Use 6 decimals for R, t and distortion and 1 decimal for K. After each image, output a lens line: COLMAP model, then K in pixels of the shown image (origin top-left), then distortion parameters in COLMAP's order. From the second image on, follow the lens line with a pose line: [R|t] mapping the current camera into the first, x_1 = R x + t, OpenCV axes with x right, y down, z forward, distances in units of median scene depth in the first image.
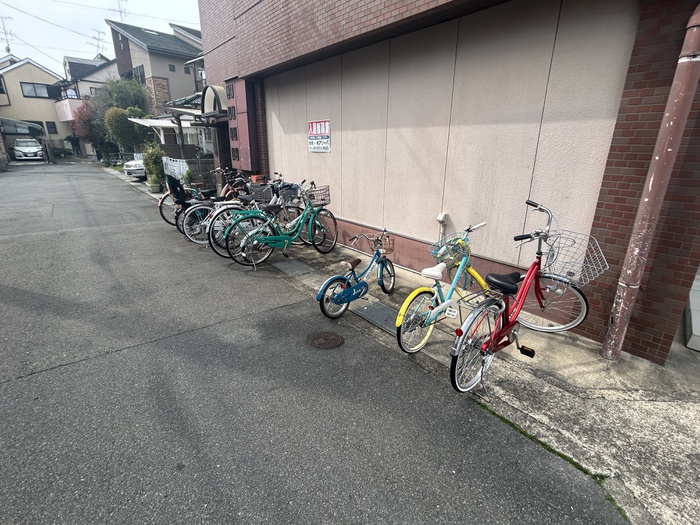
lens RADIAL K [[350.5, 0, 350.0], [0, 350.5, 262.5], [0, 0, 1]] dist [-0.000461, 0.002047]
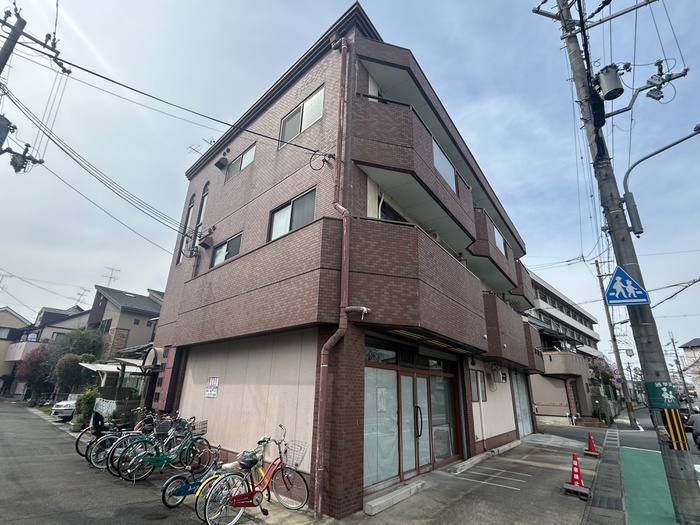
lens RADIAL K [[350.5, 0, 350.0], [0, 350.5, 262.5], [0, 0, 1]] dist [-0.000461, 0.002047]
pose [[0.992490, 0.061422, 0.105784, 0.178864], [0.017619, 0.783994, -0.620519, 0.100147], [-0.121048, 0.617723, 0.777024, -0.341873]]
